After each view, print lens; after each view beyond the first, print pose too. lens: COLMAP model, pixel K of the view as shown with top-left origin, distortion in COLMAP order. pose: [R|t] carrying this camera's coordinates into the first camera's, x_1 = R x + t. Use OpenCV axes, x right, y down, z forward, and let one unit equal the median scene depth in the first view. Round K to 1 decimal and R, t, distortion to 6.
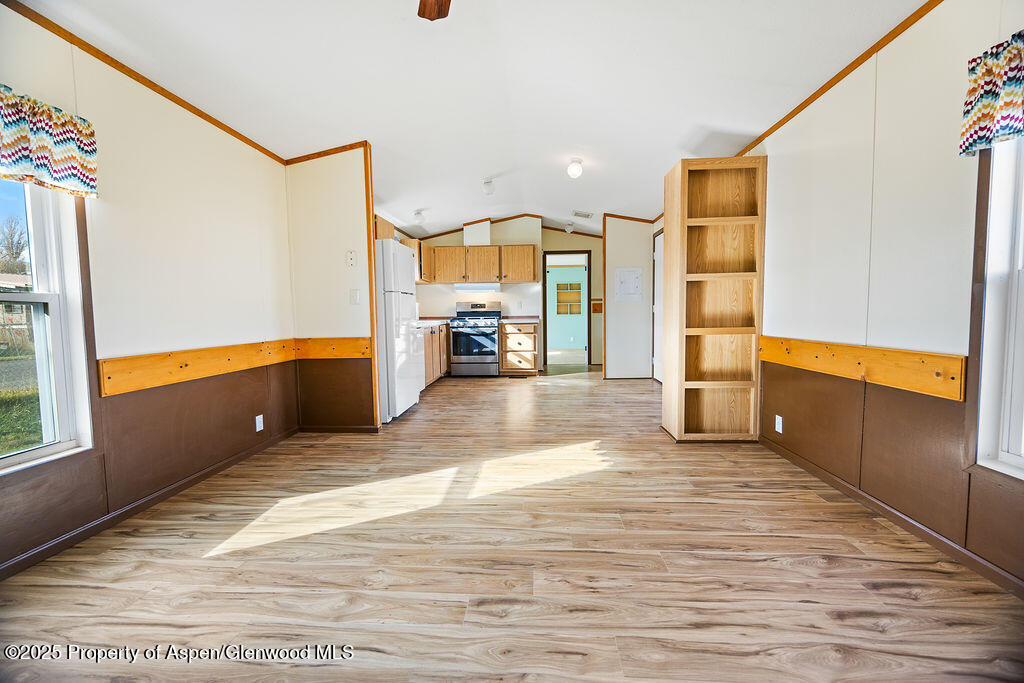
lens RADIAL K [[412.8, 0, 521.2], [0, 412.8, 337.7], [0, 0, 1]] dist [0.008242, -0.001394]
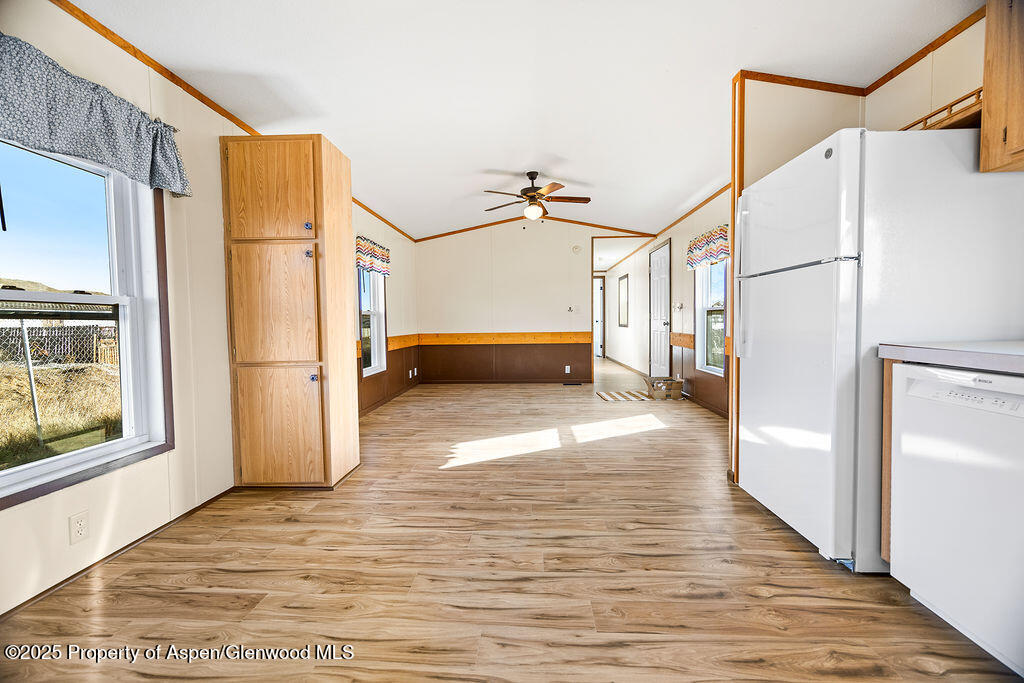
lens RADIAL K [[412.8, 0, 500.6], [0, 412.8, 327.7], [0, 0, 1]] dist [0.008242, -0.001394]
pose [[-0.999032, 0.027856, 0.034047, 0.026291], [0.030385, 0.996631, 0.076175, -0.117121], [-0.031810, 0.077135, -0.996513, 1.980719]]
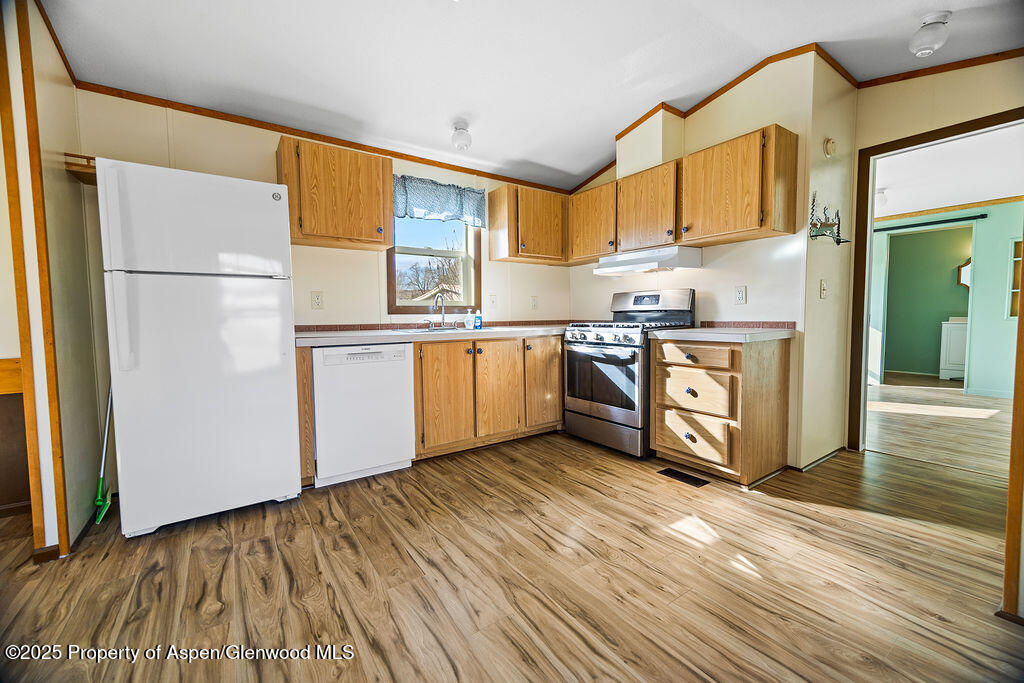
lens RADIAL K [[412.8, 0, 515.2], [0, 412.8, 337.2], [0, 0, 1]] dist [0.008242, -0.001394]
pose [[0.610773, 0.046841, -0.790419, 0.430680], [-0.043754, 0.998720, 0.025376, -0.086822], [0.790596, 0.019085, 0.612041, 1.323497]]
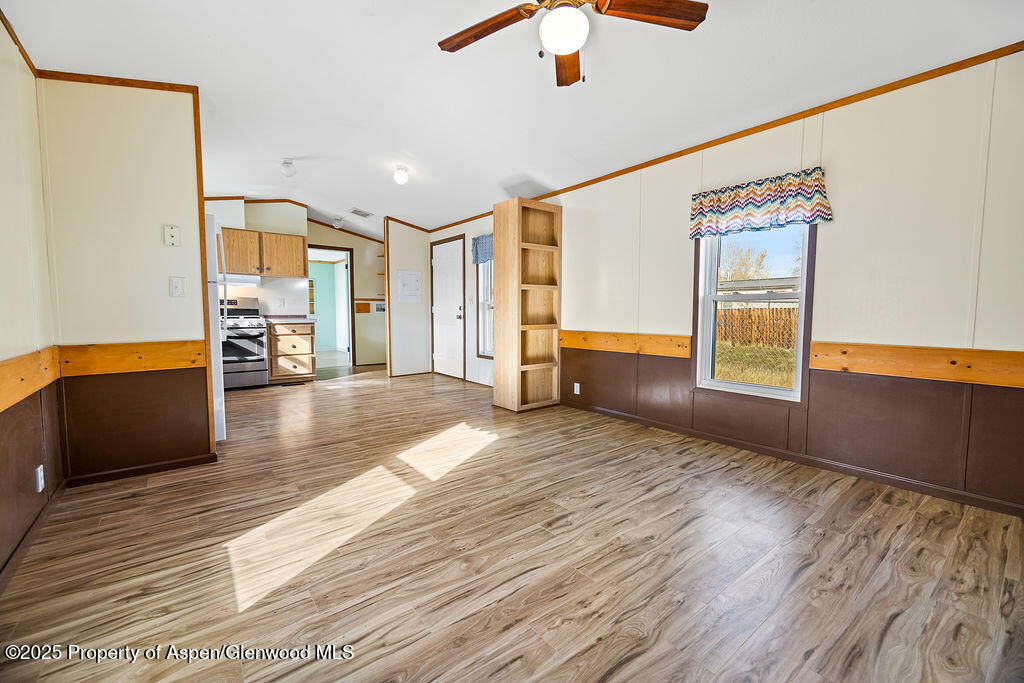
lens RADIAL K [[412.8, 0, 522.4], [0, 412.8, 341.1], [0, 0, 1]] dist [0.008242, -0.001394]
pose [[0.741248, -0.033555, 0.670392, -0.503116], [0.029333, 0.999415, 0.017590, 0.004381], [-0.670590, 0.006626, 0.741798, 0.020587]]
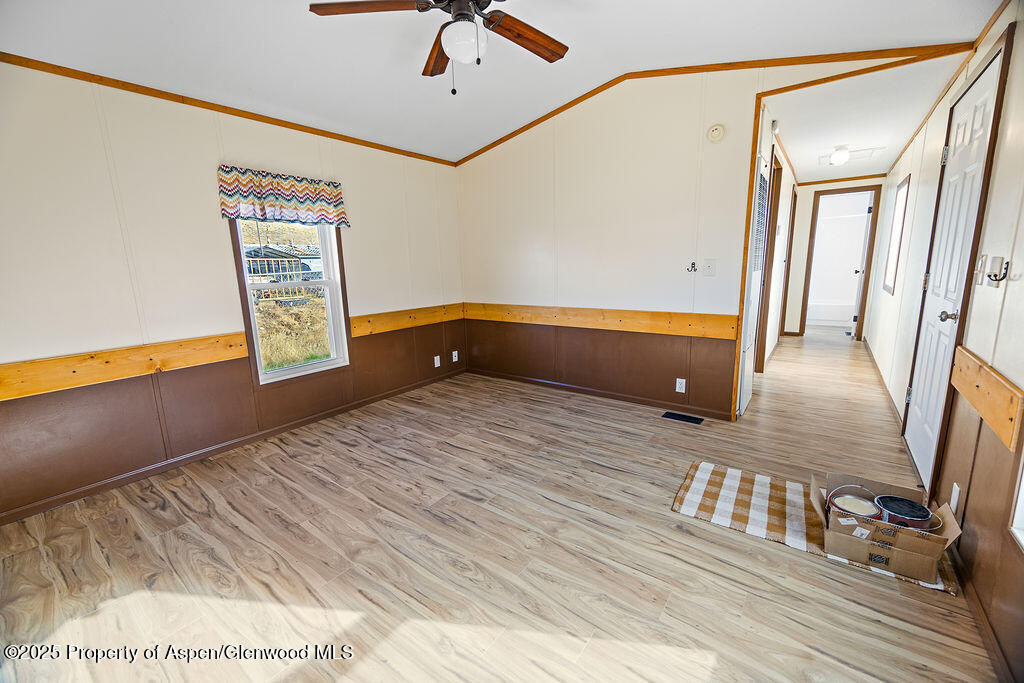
lens RADIAL K [[412.8, 0, 501.8], [0, 412.8, 332.7], [0, 0, 1]] dist [0.008242, -0.001394]
pose [[-0.814743, -0.056698, 0.577044, -0.479015], [0.076864, 0.975863, 0.204412, -0.125805], [-0.574705, 0.210897, -0.790719, 0.963408]]
